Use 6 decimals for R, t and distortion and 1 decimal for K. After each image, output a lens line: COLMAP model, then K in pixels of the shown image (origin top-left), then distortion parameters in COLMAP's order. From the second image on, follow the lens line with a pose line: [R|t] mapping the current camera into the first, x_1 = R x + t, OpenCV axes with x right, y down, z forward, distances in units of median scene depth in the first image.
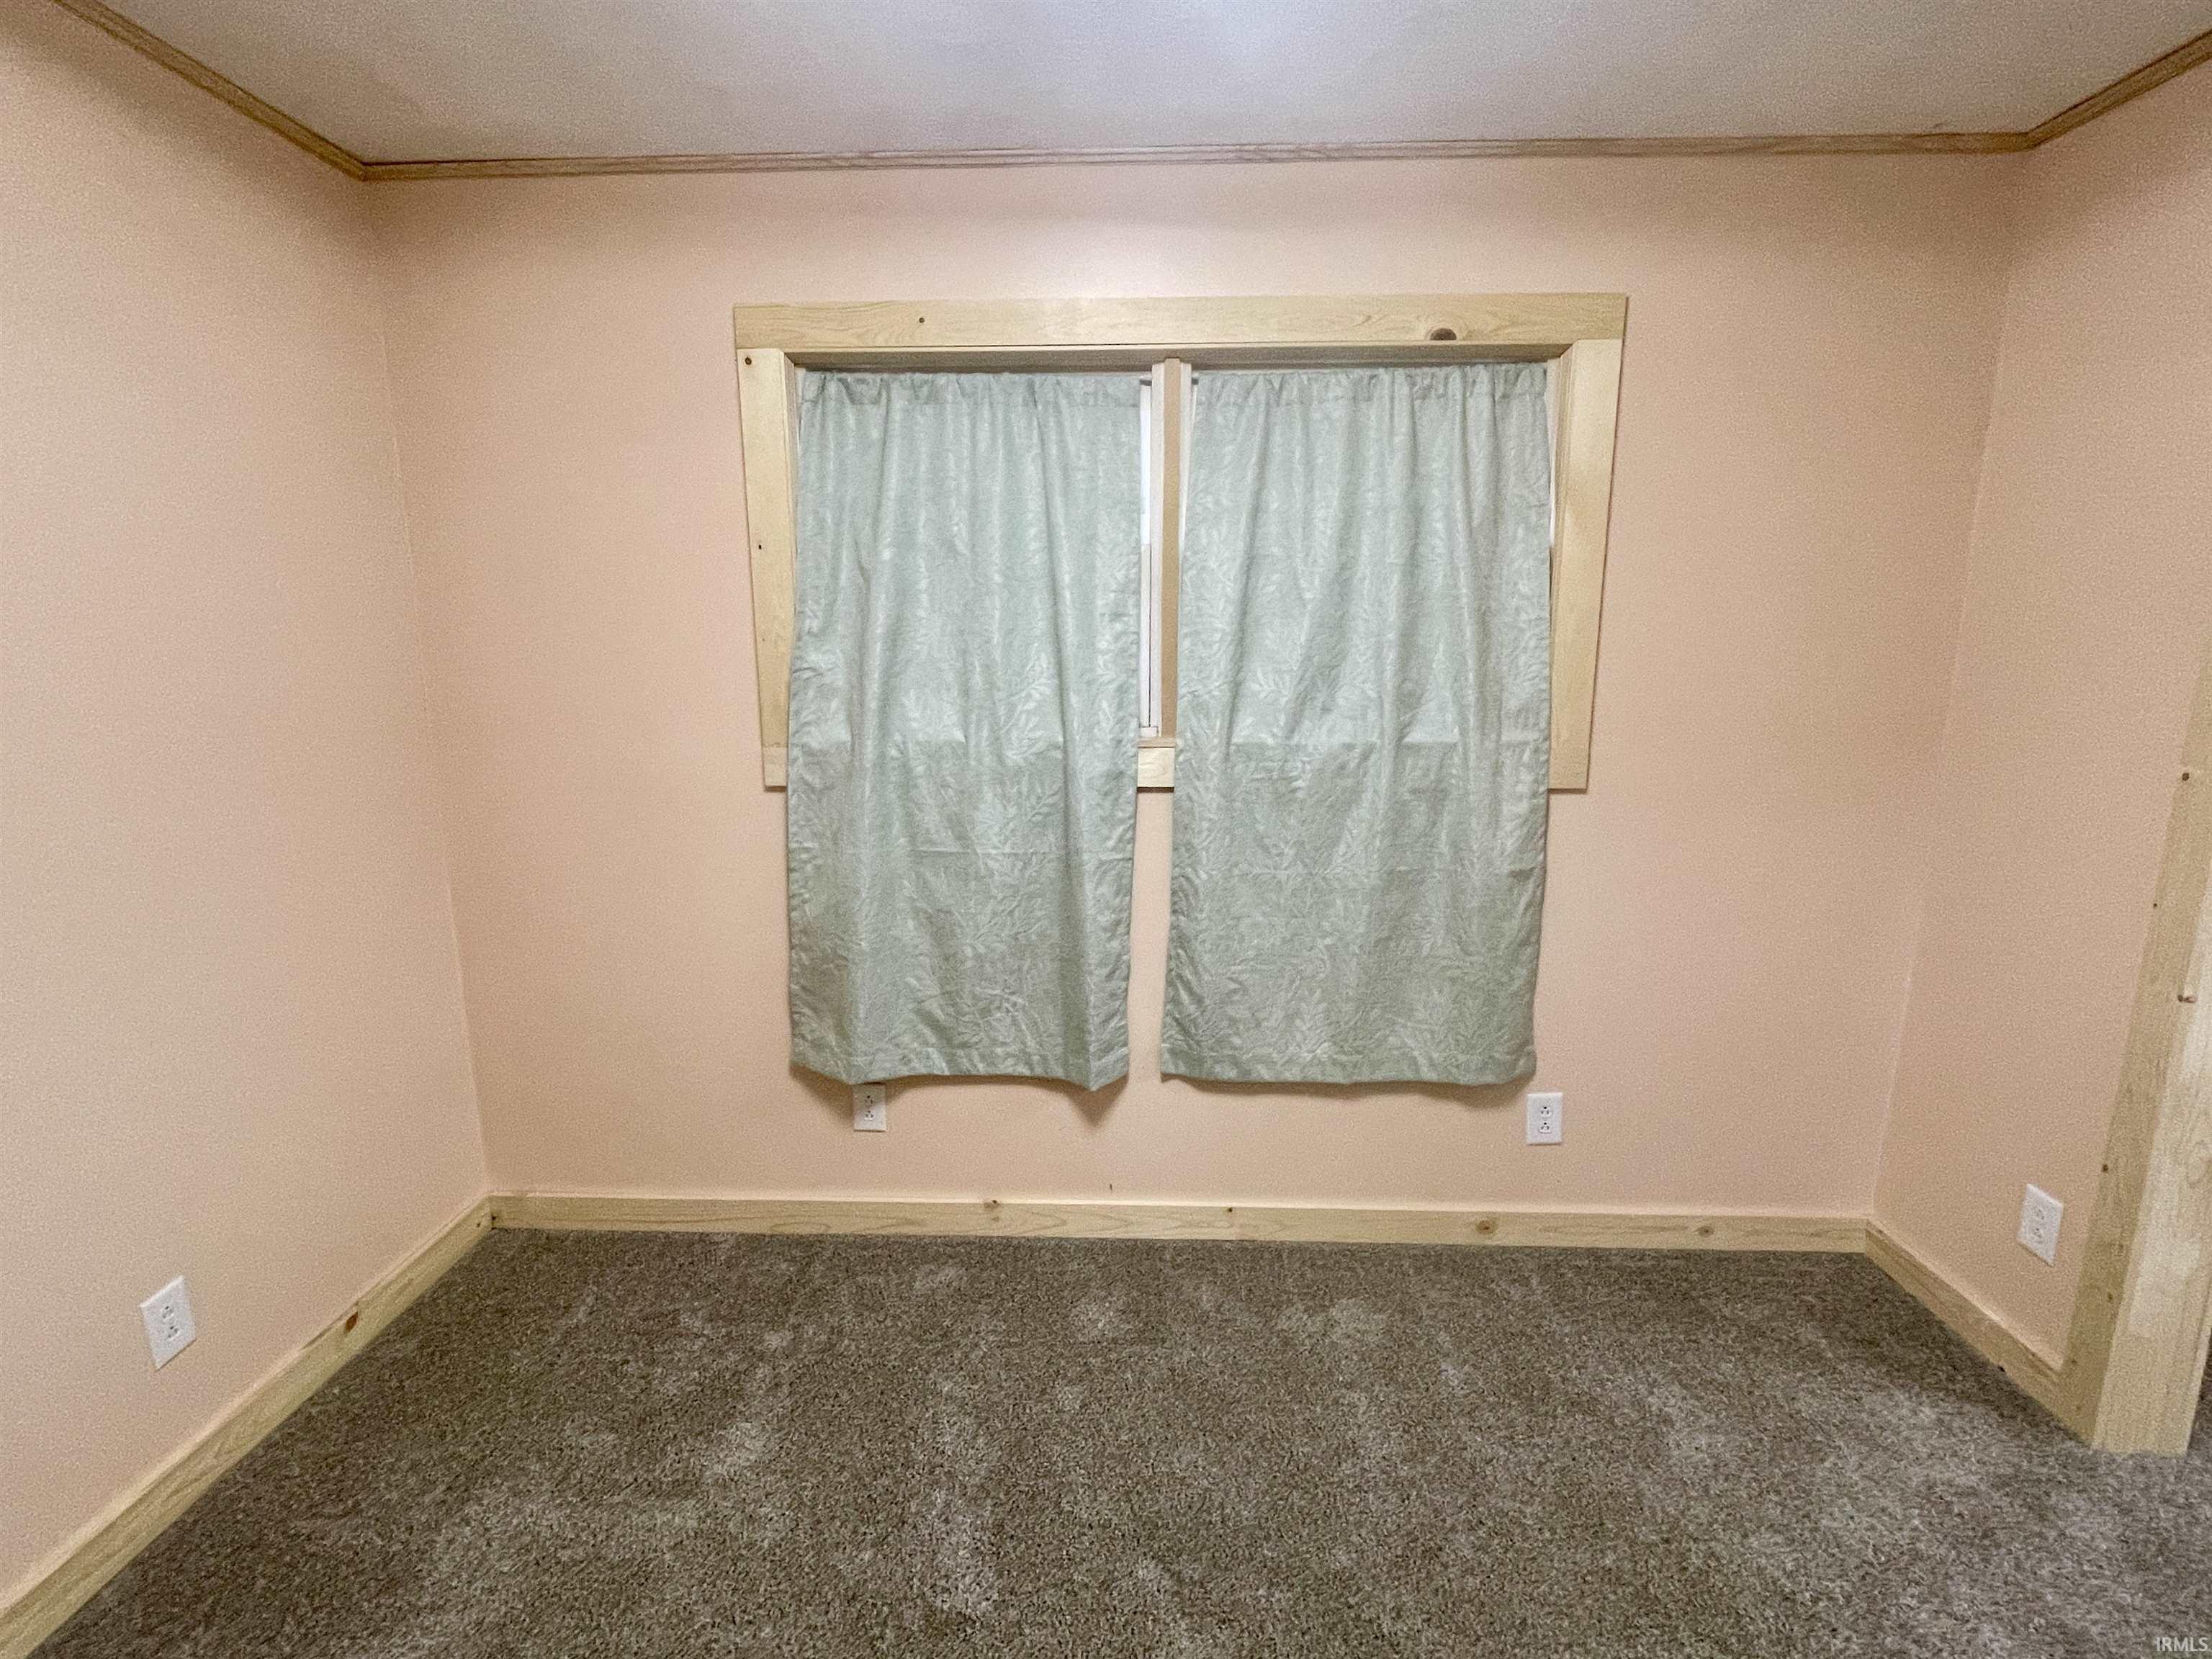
lens RADIAL K [[1055.3, 0, 1104.4], [0, 1055.3, 825.8], [0, 0, 1]] dist [0.000092, -0.000276]
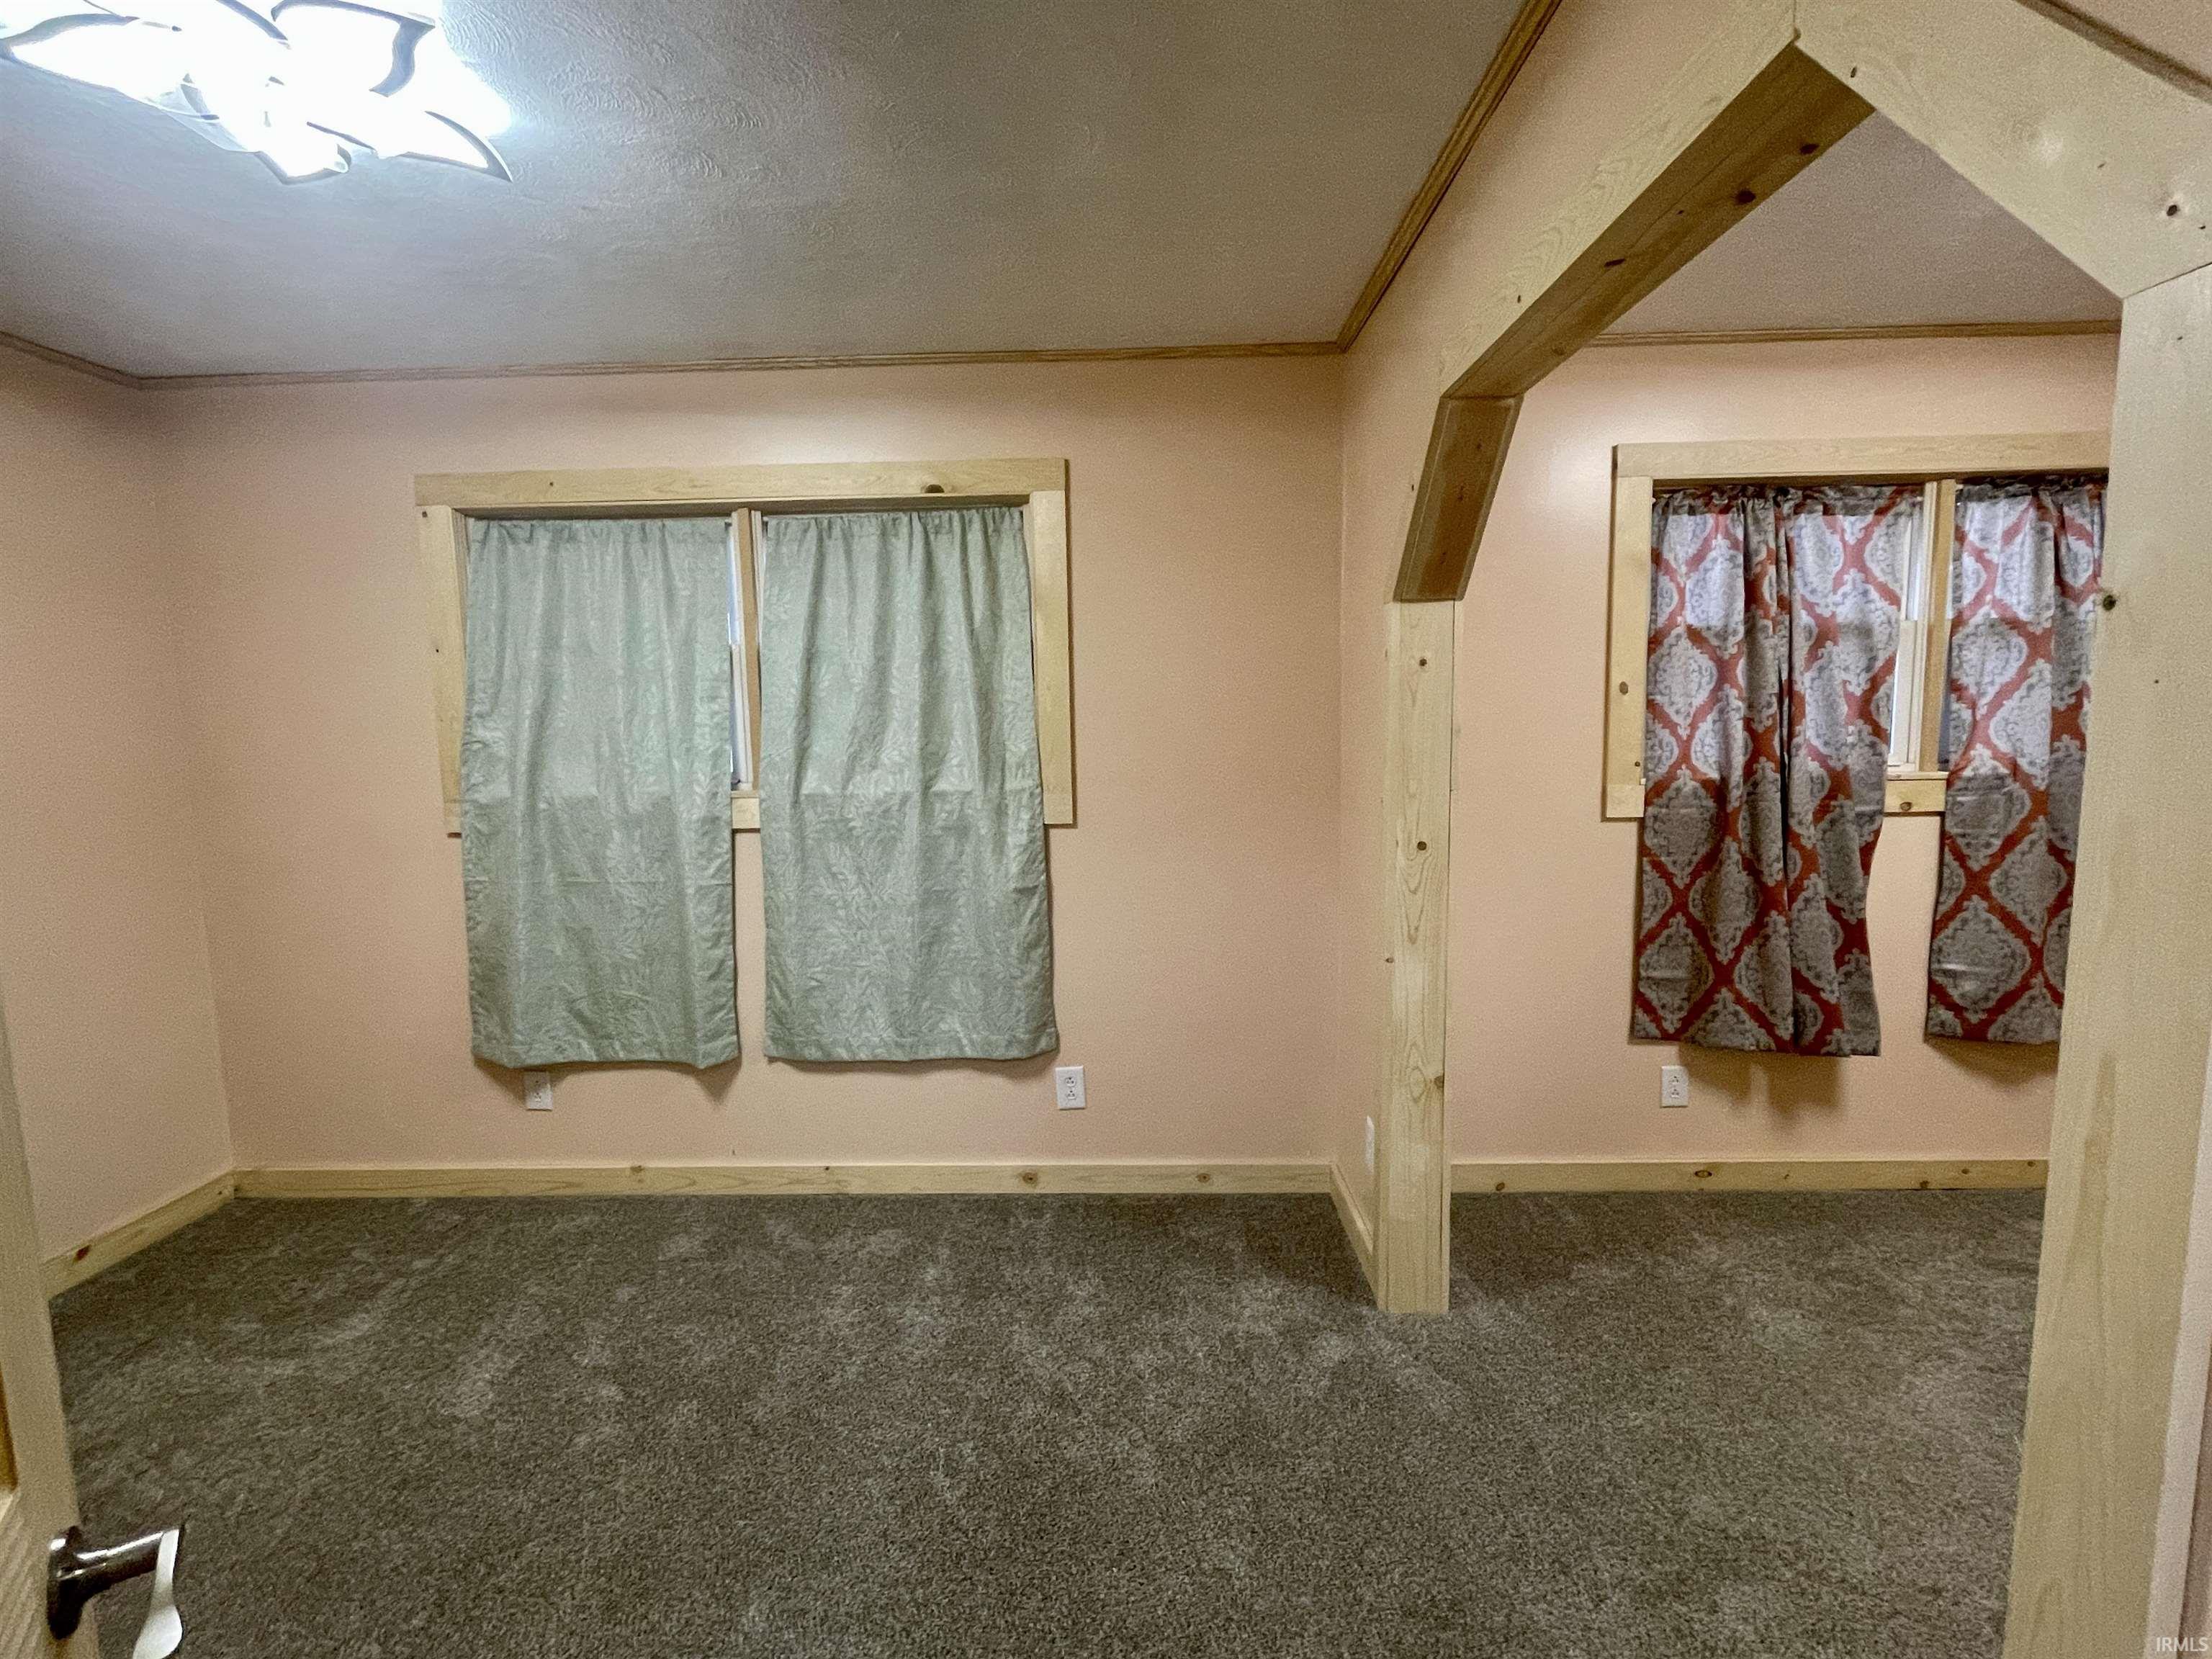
lens RADIAL K [[1055.3, 0, 1107.7], [0, 1055.3, 825.5], [0, 0, 1]] dist [0.000092, -0.000276]
pose [[0.999849, -0.016574, 0.005157, 0.488309], [0.016909, 0.997145, -0.073593, 0.062782], [-0.003922, 0.073669, 0.997275, -0.293900]]
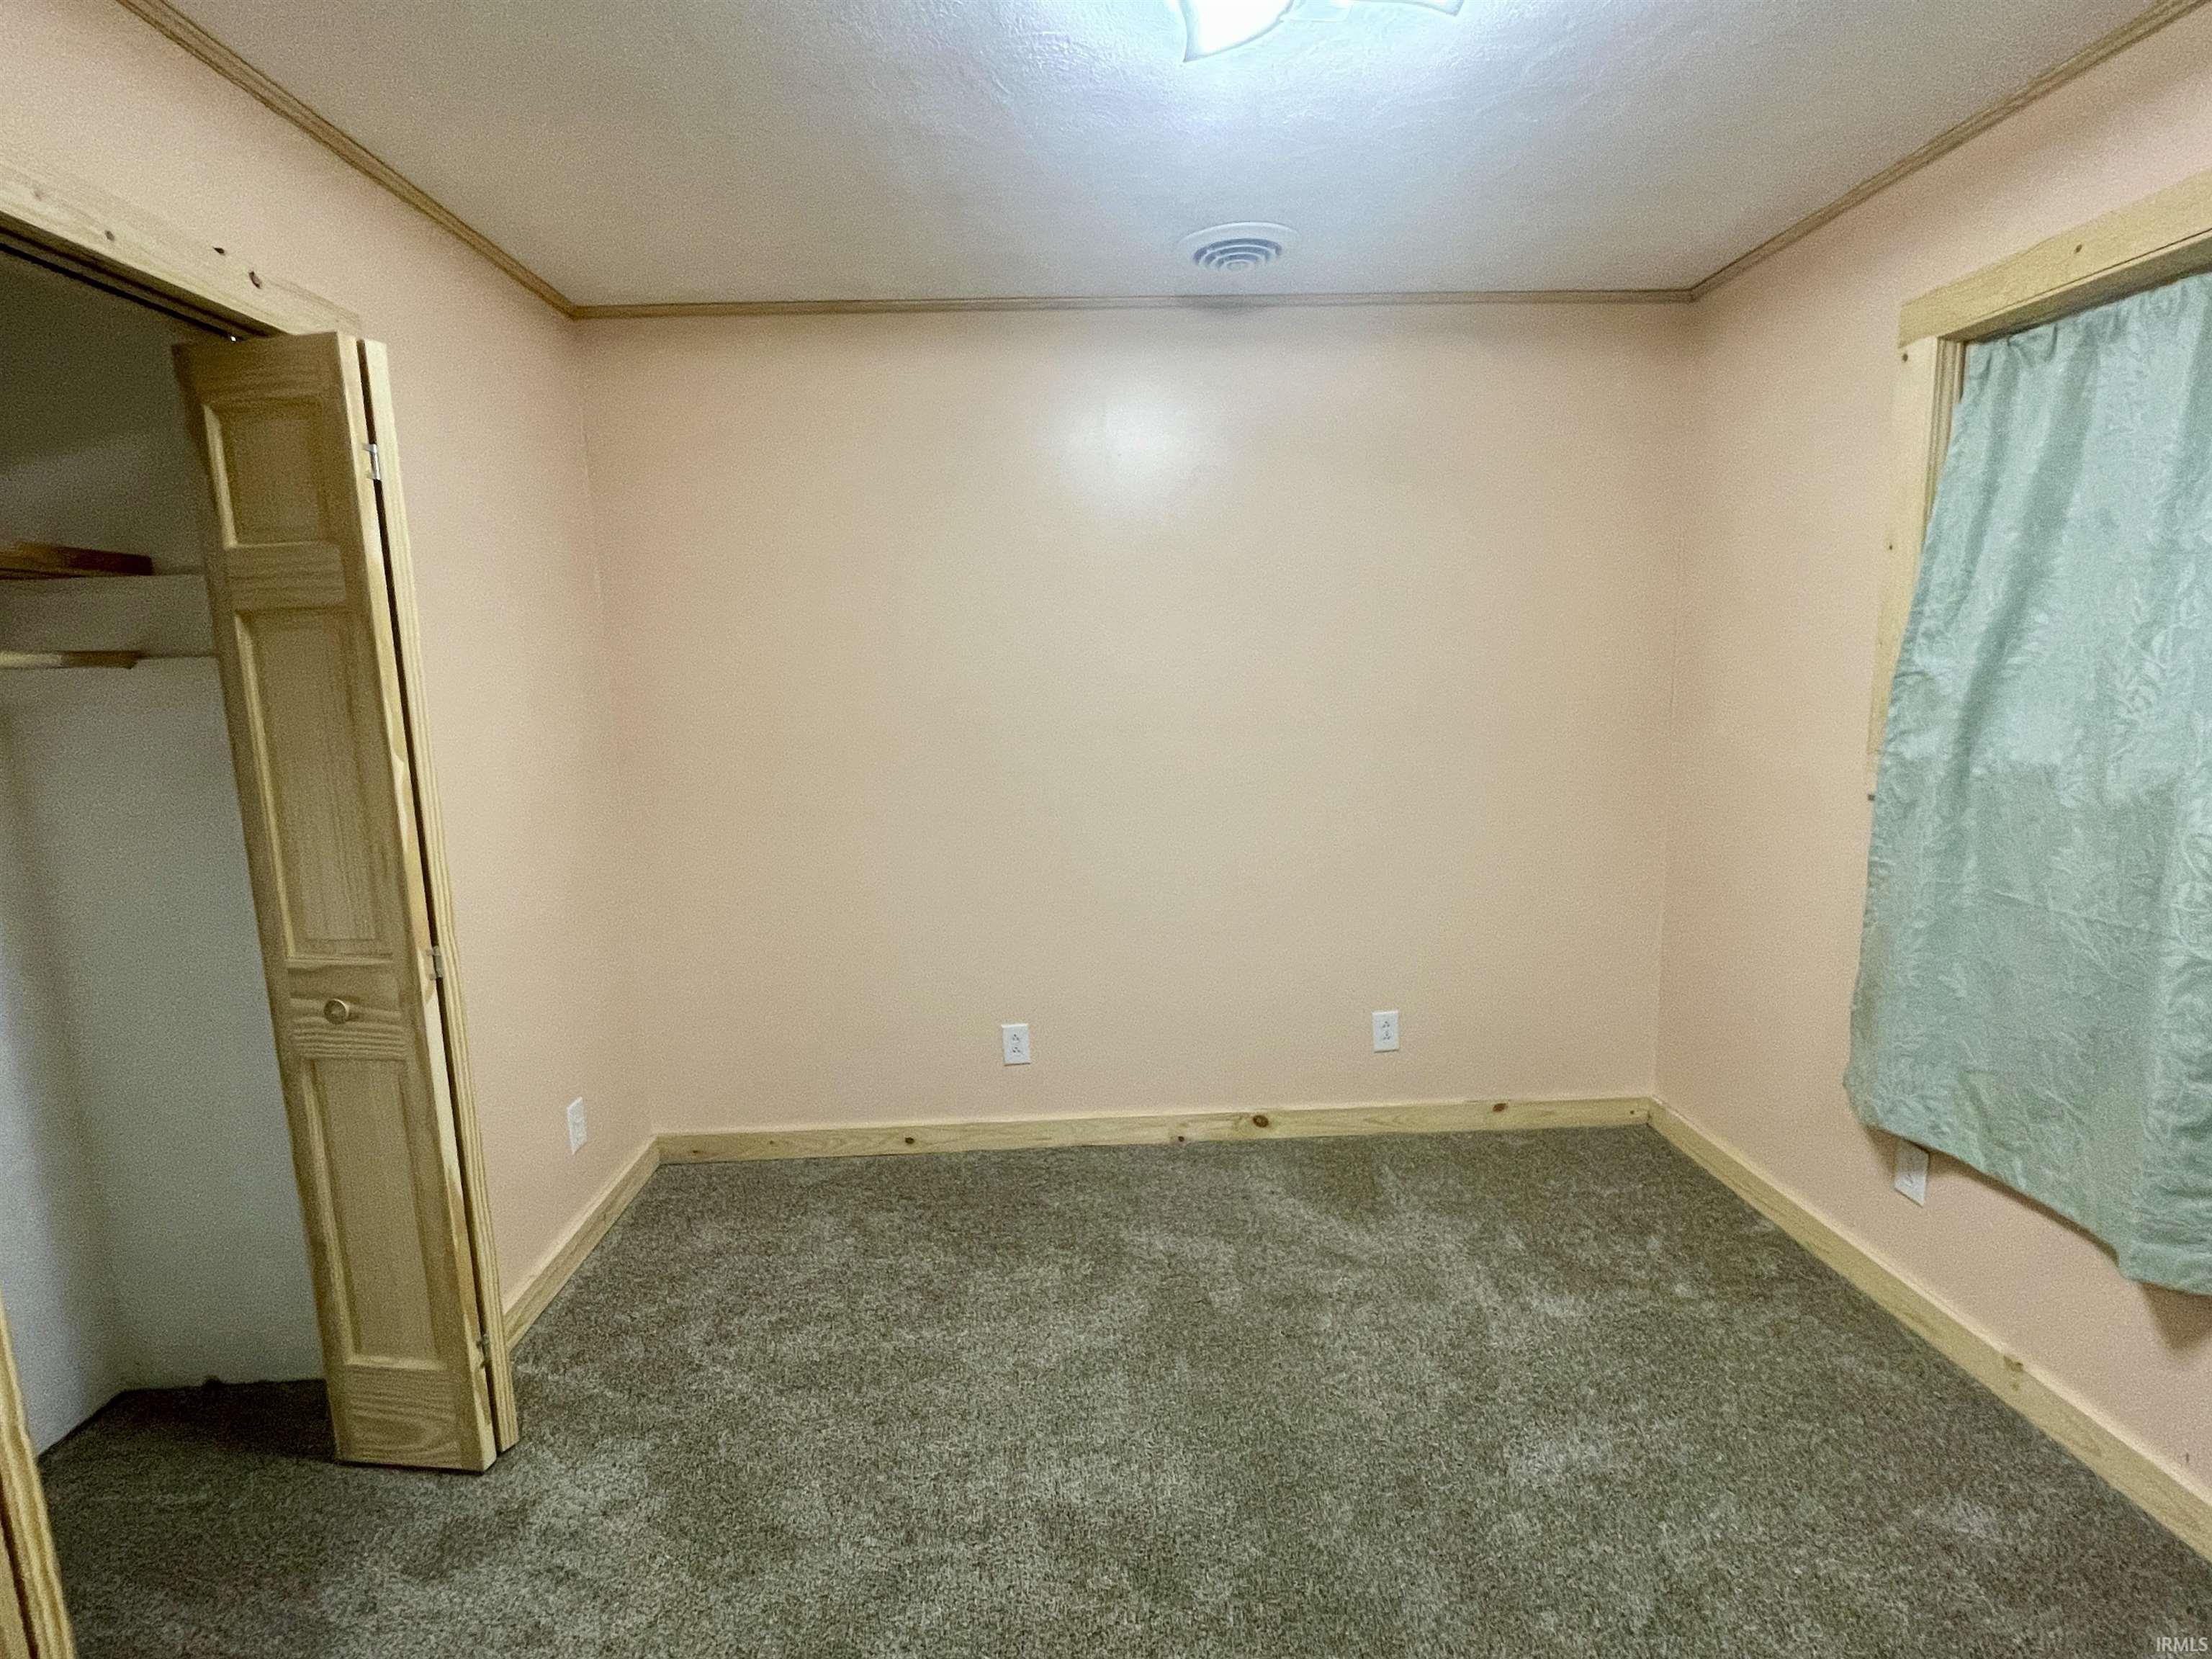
lens RADIAL K [[1055.3, 0, 1100.1], [0, 1055.3, 825.4], [0, 0, 1]] dist [0.000092, -0.000276]
pose [[0.070496, 0.149333, -0.986271, 0.603613], [-0.158475, 0.977850, 0.136731, -0.031114], [0.984843, 0.146660, 0.092600, 0.226634]]
